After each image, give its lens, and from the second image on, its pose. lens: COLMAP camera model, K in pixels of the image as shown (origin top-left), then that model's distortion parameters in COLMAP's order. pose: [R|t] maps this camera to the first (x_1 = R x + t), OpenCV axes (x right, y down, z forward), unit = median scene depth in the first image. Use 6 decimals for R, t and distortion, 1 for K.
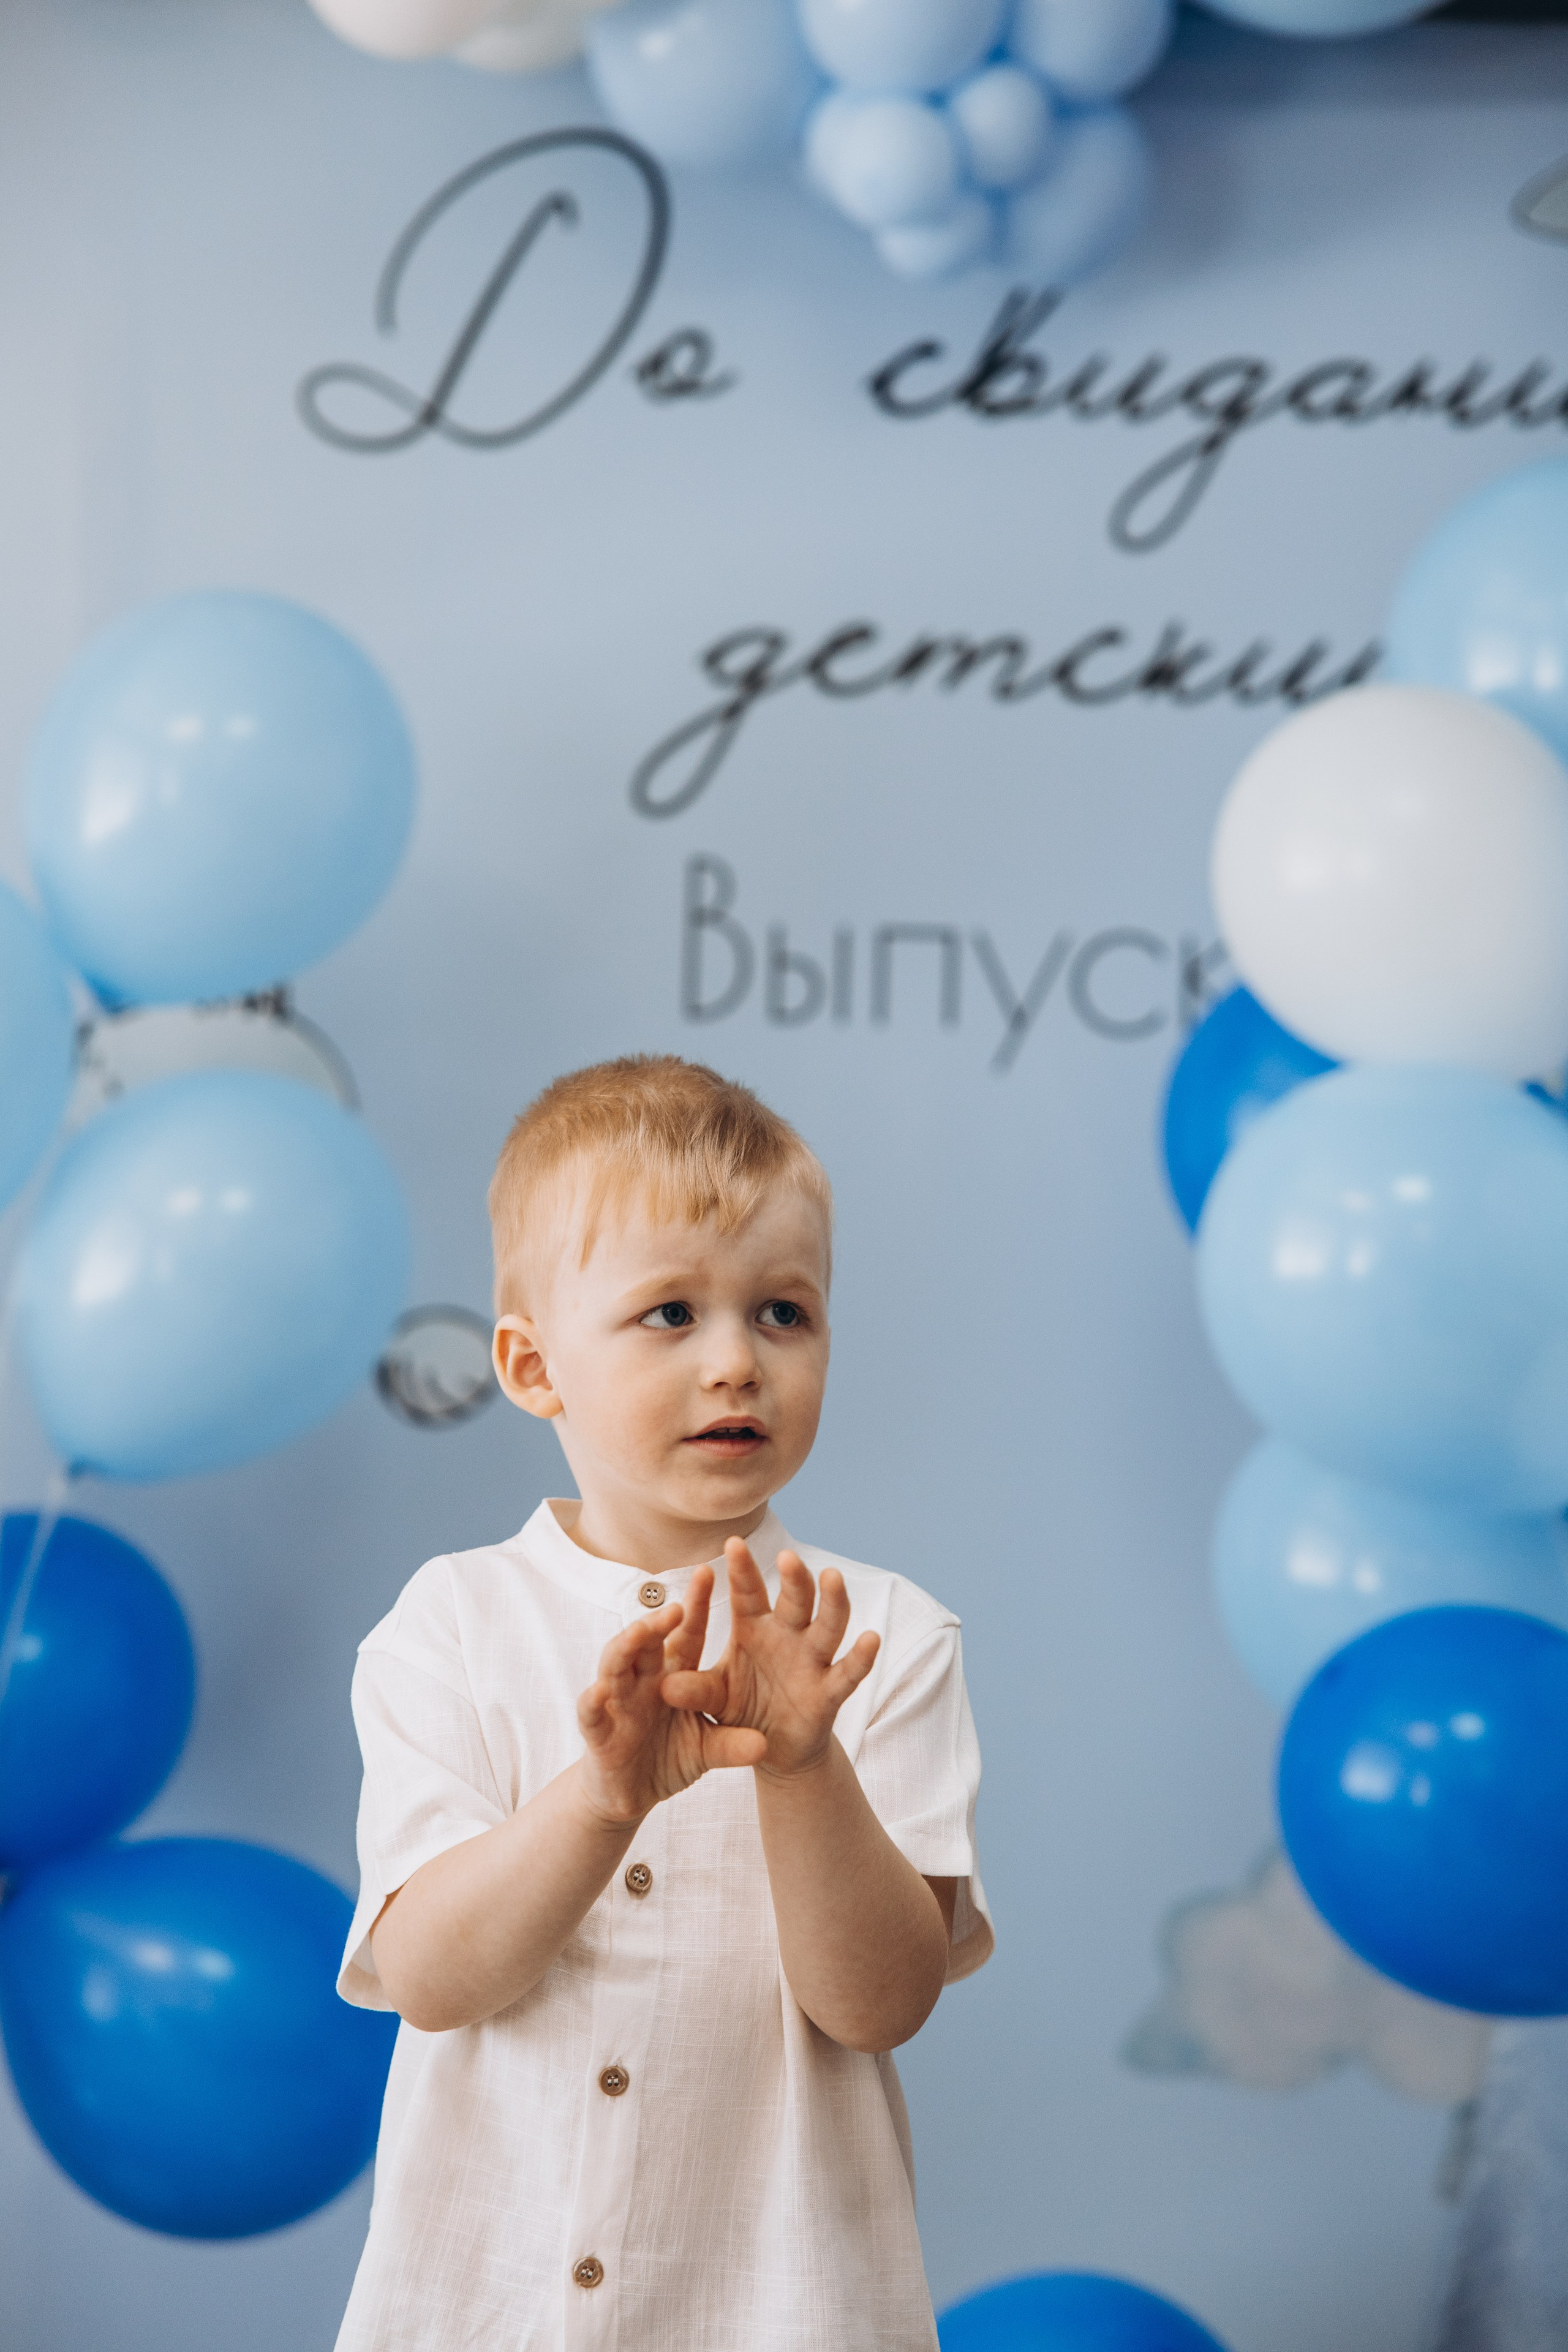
lens RADIAL K [[4612.2, 0, 784.0], [0, 4612.2, 1176.0], [0, 0, 1]] dist [1.030597, -6.118007]
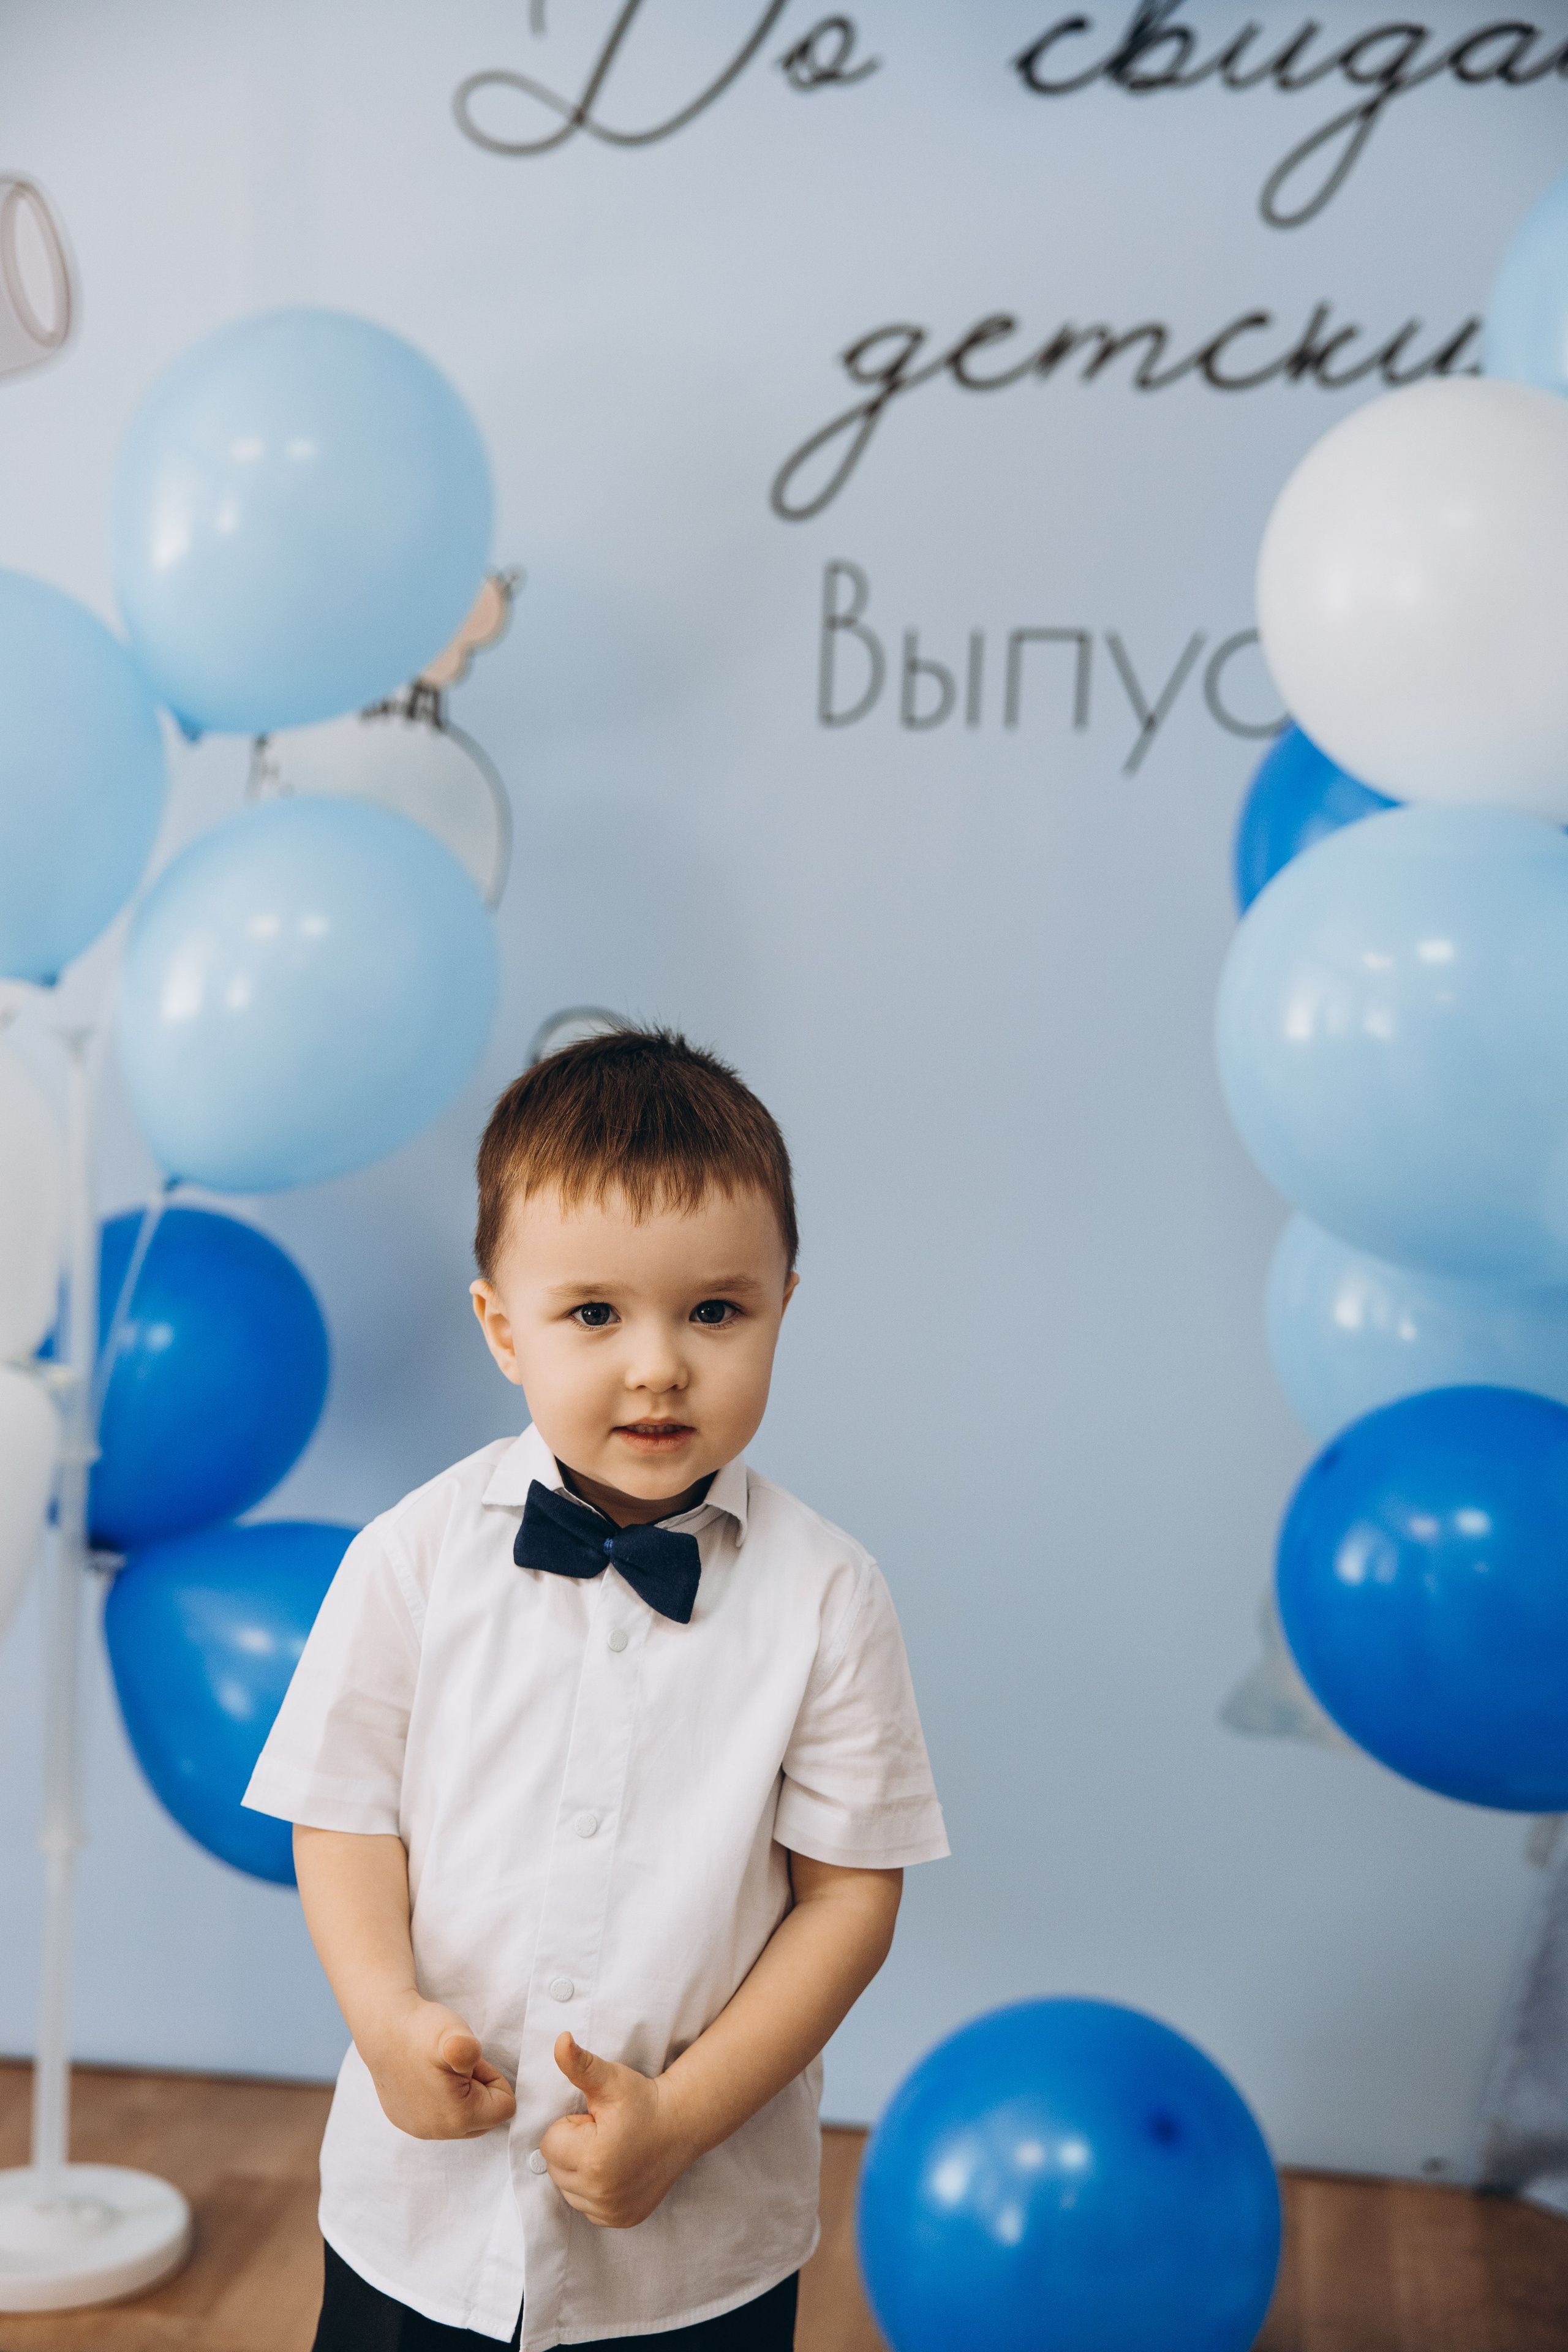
lens RADIAL K [[3211.8, 0, 784.0], [0, 3211.8, 1176.0], [0, 0, 1]] dist [0.434699, -1.213792]
pose [[0.981711, 0.020866, -0.189229, 0.107926], [0.006726, 0.989553, 0.144010, -0.038377], [0.190257, -0.142649, 0.971315, 0.287045]]
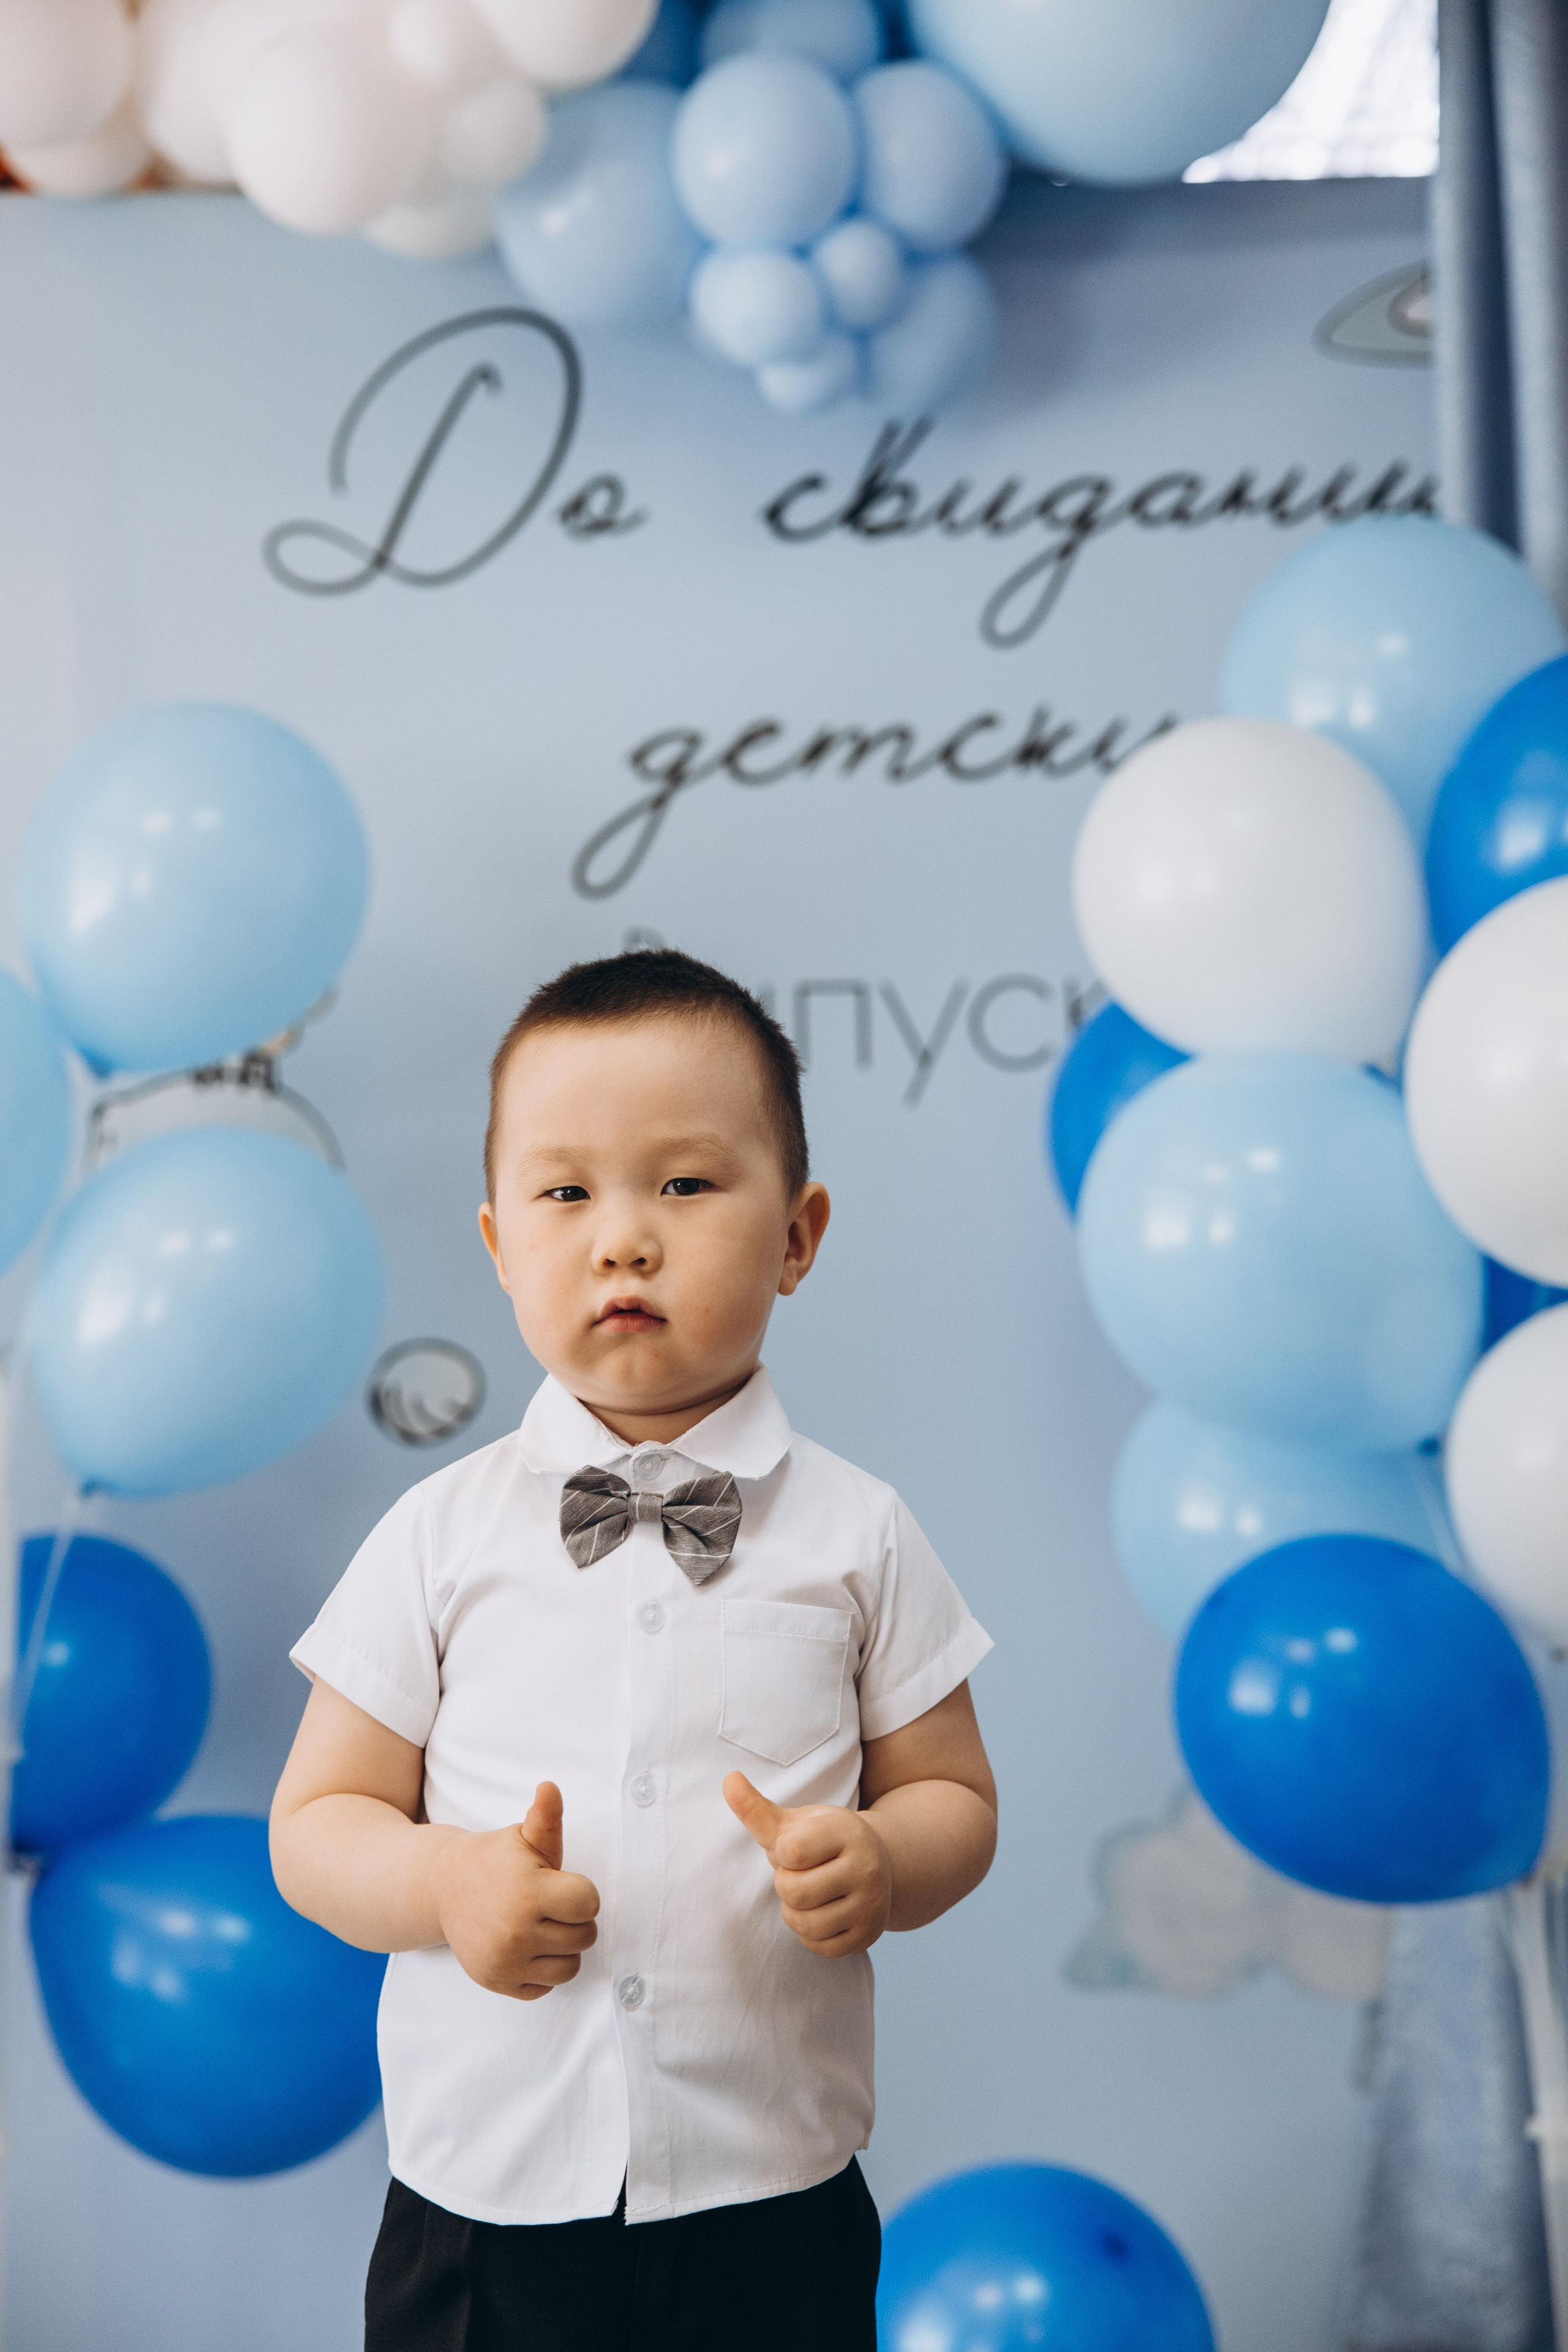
lens RADIAL K [[3772.6, 0, 784.0], [0, 3772.6, 1176.0], [0, 0, 1]] dist [0.652100, -2.247798]
pose [[0.998526, -0.053229, -0.010568, 0.024523], [0.052726, 0.997672, -0.043261, 0.032774], [0.012846, 0.042640, 0.999008, 0.080073]]
